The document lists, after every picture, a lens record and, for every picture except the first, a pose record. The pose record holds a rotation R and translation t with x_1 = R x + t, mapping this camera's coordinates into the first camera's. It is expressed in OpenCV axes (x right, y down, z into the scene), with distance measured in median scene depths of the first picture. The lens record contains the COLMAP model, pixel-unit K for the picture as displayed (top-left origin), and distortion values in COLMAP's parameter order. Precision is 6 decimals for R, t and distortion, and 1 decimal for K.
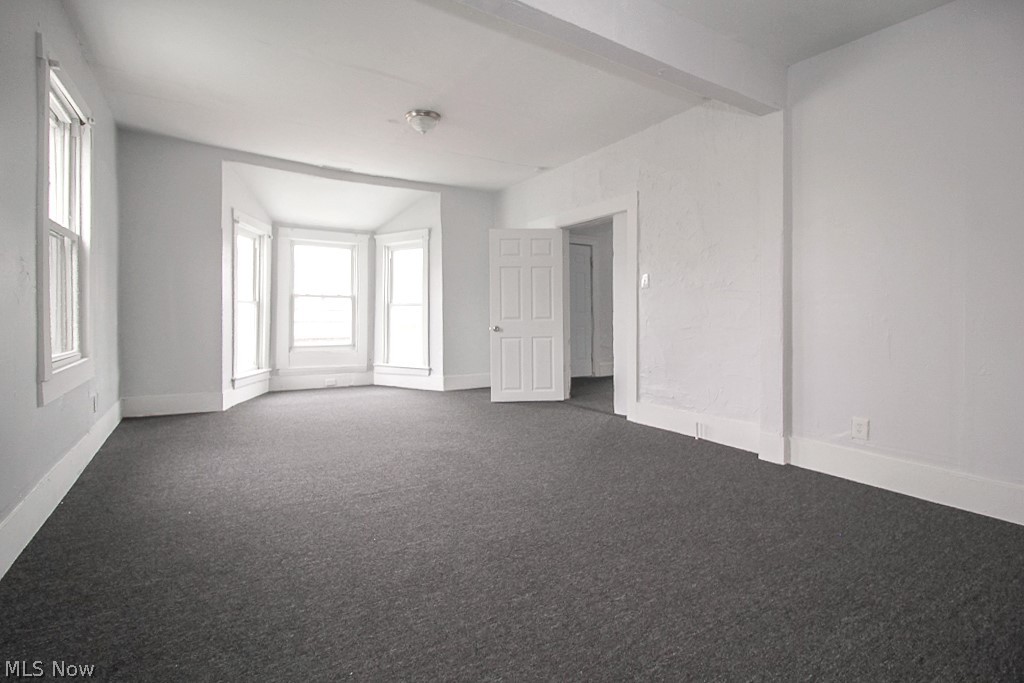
lens RADIAL K [[477.4, 0, 501.5], [0, 477.4, 315.7], [0, 0, 1]] dist [0.005702, -0.001515]
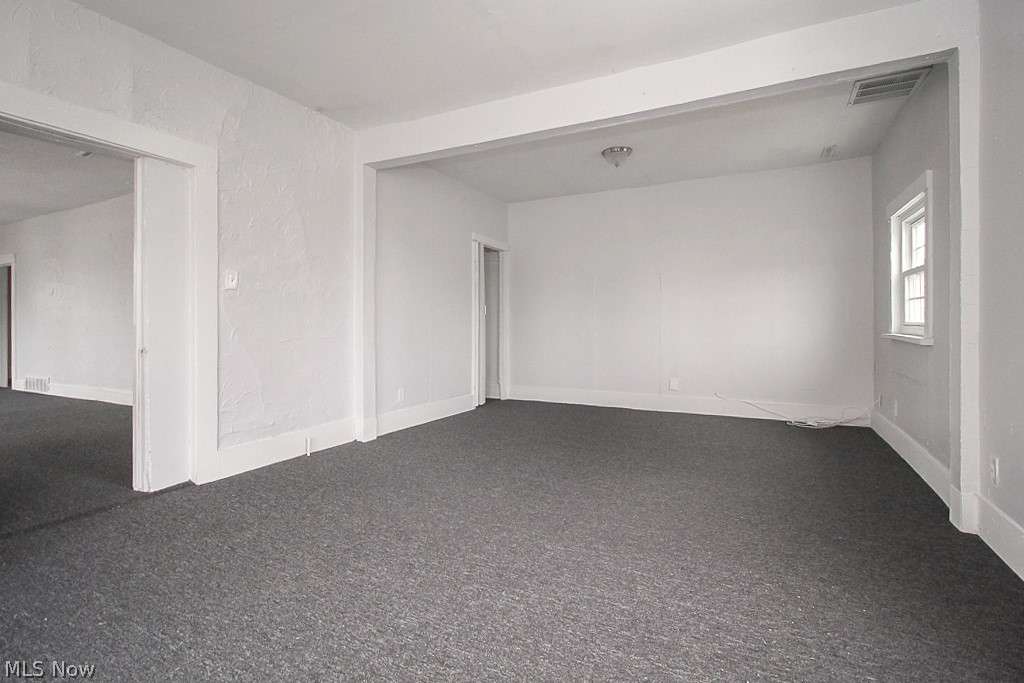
lens RADIAL K [[477.4, 0, 517.1], [0, 477.4, 320.3], [0, 0, 1]] dist [0.005702, -0.001515]
pose [[-0.509481, 0.003747, 0.860474, -0.942721], [0.002026, 0.999993, -0.003154, -0.012059], [-0.860480, 0.000137, -0.509485, 1.697044]]
